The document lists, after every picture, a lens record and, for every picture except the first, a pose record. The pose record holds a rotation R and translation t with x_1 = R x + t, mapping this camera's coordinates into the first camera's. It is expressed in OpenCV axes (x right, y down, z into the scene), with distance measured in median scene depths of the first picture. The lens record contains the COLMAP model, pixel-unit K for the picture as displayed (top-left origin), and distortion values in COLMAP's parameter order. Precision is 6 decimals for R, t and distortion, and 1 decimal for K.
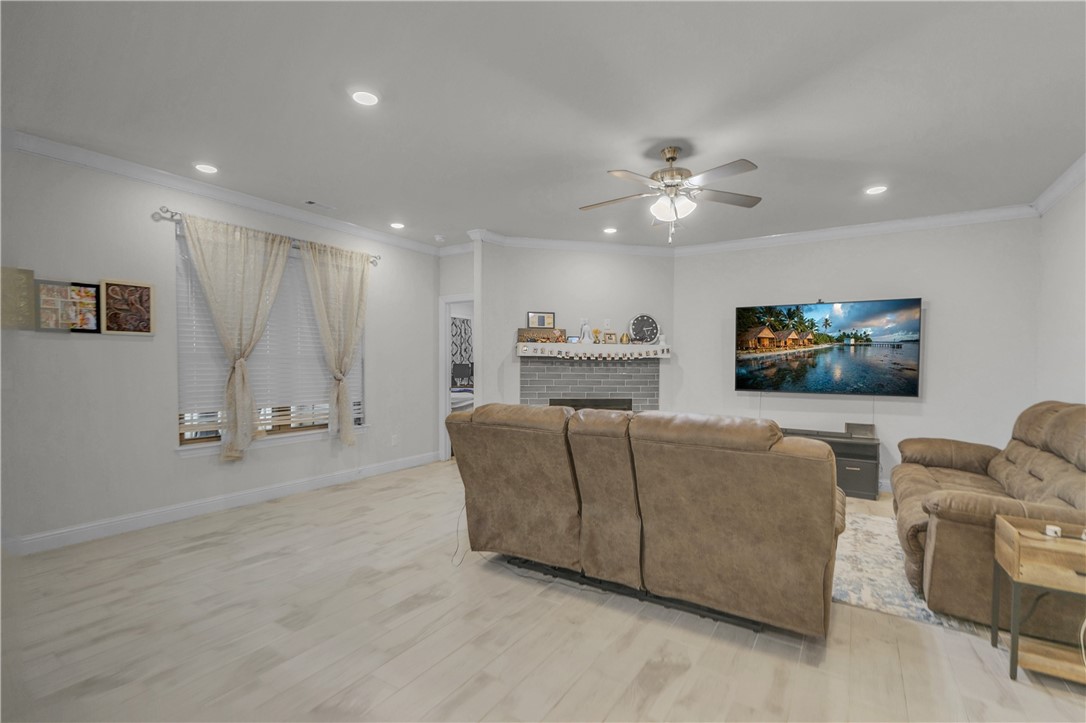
lens RADIAL K [[492.5, 0, 535.6], [0, 492.5, 370.8], [0, 0, 1]] dist [0.008977, -0.000084]
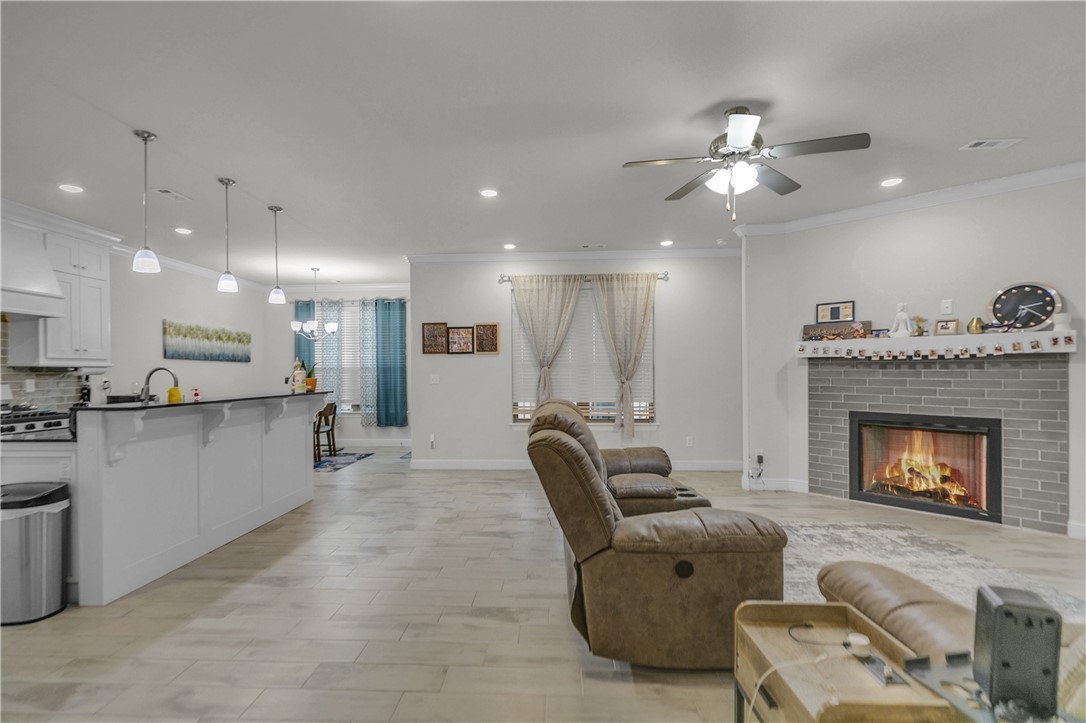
lens RADIAL K [[523.1, 0, 538.5], [0, 523.1, 366.1], [0, 0, 1]] dist [0.006586, 0.000380]
pose [[0.507936, -0.019892, -0.861165, 0.546568], [-0.004619, 0.999656, -0.025815, 0.010646], [0.861383, 0.017090, 0.507669, 0.158804]]
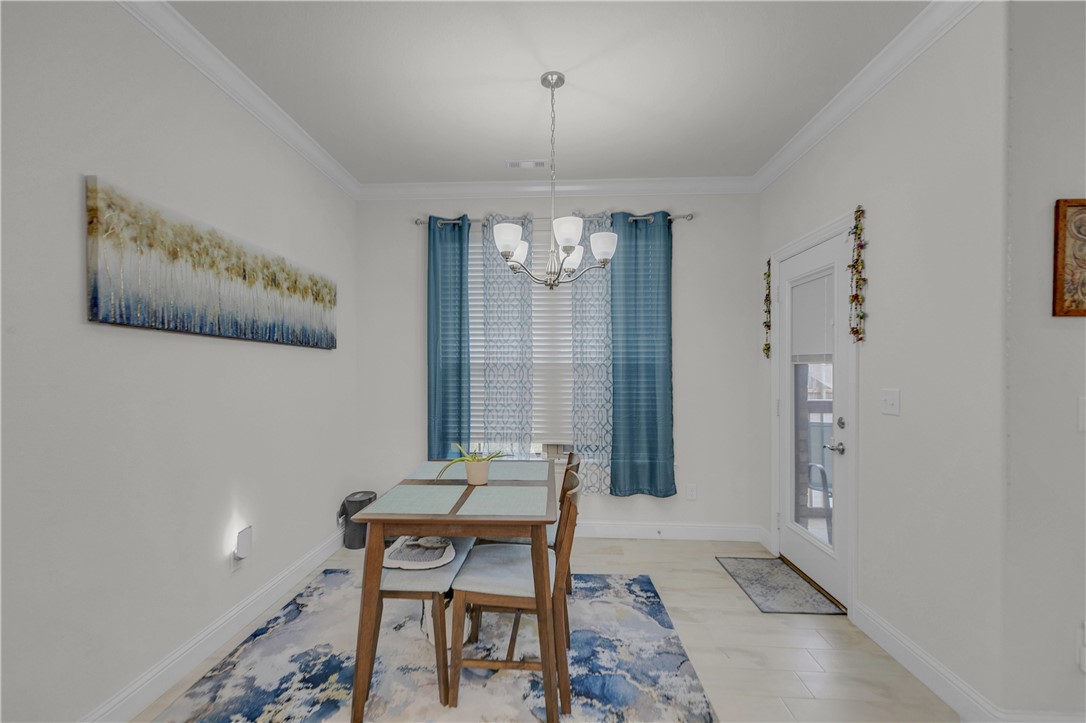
lens RADIAL K [[492.5, 0, 538.7], [0, 492.5, 365.9], [0, 0, 1]] dist [0.008977, -0.000084]
pose [[0.511003, -0.010815, -0.859511, -0.516140], [-0.015534, 0.999641, -0.021814, -0.004969], [0.859439, 0.024499, 0.510652, 0.113245]]
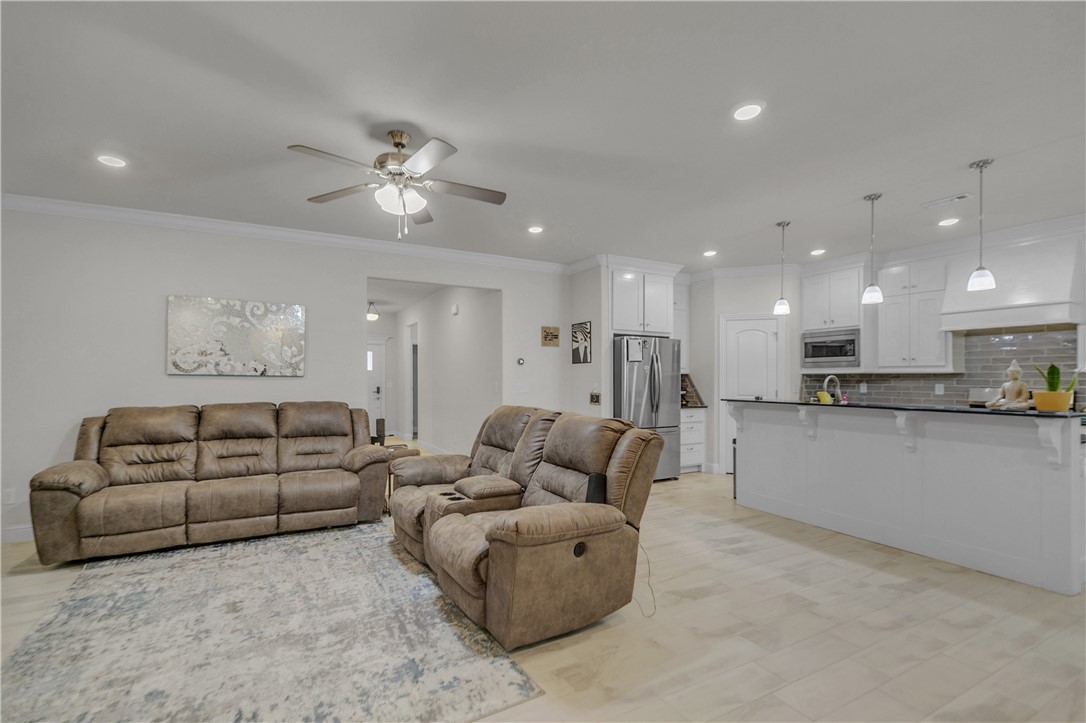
lens RADIAL K [[492.5, 0, 524.8], [0, 492.5, 371.2], [0, 0, 1]] dist [0.008977, -0.000084]
pose [[-0.876222, -0.001545, 0.481905, -0.214612], [0.002589, 0.999965, 0.007913, -0.018495], [-0.481901, 0.008181, -0.876188, 1.038169]]
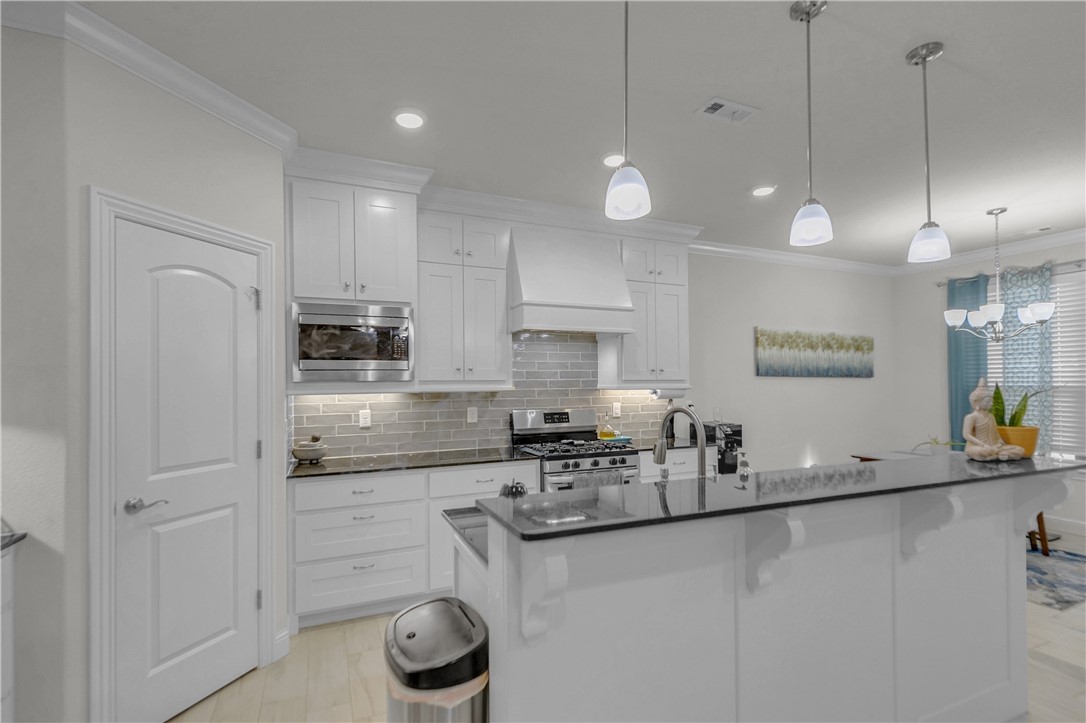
lens RADIAL K [[492.5, 0, 526.8], [0, 492.5, 379.1], [0, 0, 1]] dist [0.008977, -0.000084]
pose [[-0.554149, -0.009277, -0.832366, 0.060831], [-0.013630, 0.999905, -0.002070, -0.020648], [0.832306, 0.010198, -0.554222, 0.181312]]
